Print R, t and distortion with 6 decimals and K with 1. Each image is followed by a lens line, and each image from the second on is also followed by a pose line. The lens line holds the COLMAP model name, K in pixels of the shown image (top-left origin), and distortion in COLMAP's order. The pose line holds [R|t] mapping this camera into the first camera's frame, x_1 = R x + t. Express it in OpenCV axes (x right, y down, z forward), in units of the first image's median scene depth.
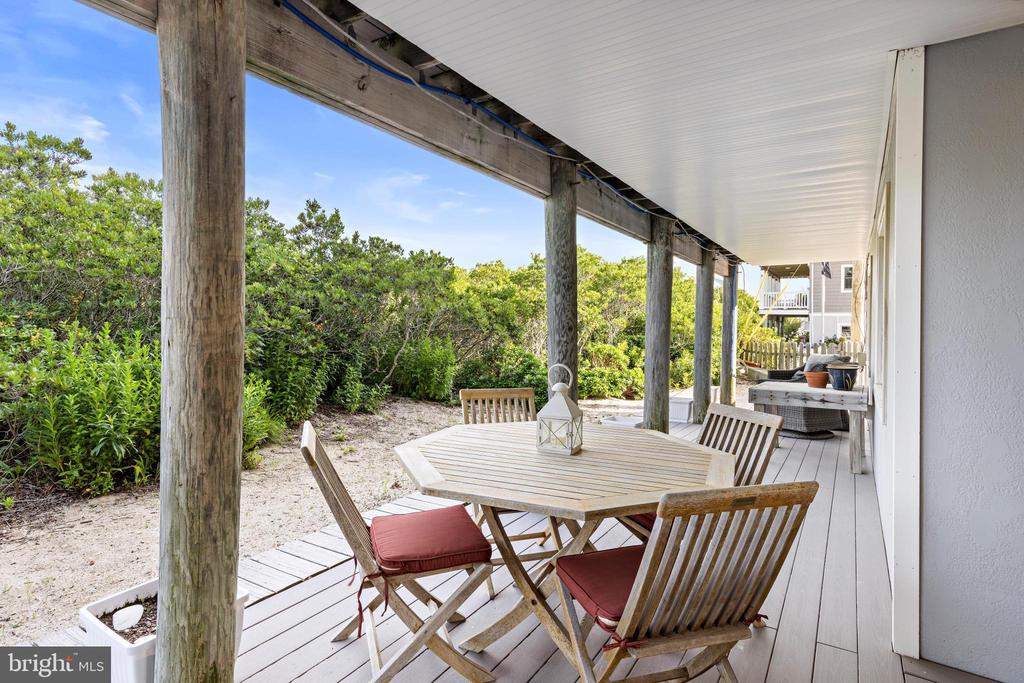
lens RADIAL K [[534.2, 0, 509.8], [0, 534.2, 326.9], [0, 0, 1]] dist [0.003462, 0.001988]
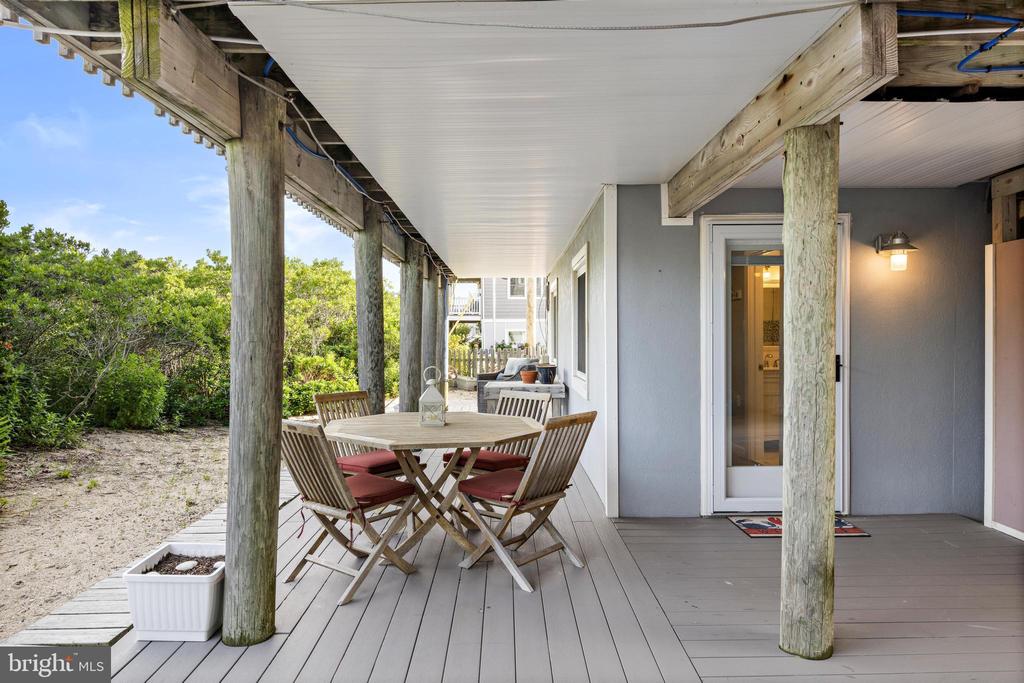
lens RADIAL K [[632.6, 0, 511.5], [0, 632.6, 340.6], [0, 0, 1]] dist [-0.003424, 0.000348]
pose [[0.842026, -0.020557, 0.539045, -0.266772], [0.015538, 0.999783, 0.013856, -0.008943], [-0.539213, -0.003291, 0.842163, -0.237043]]
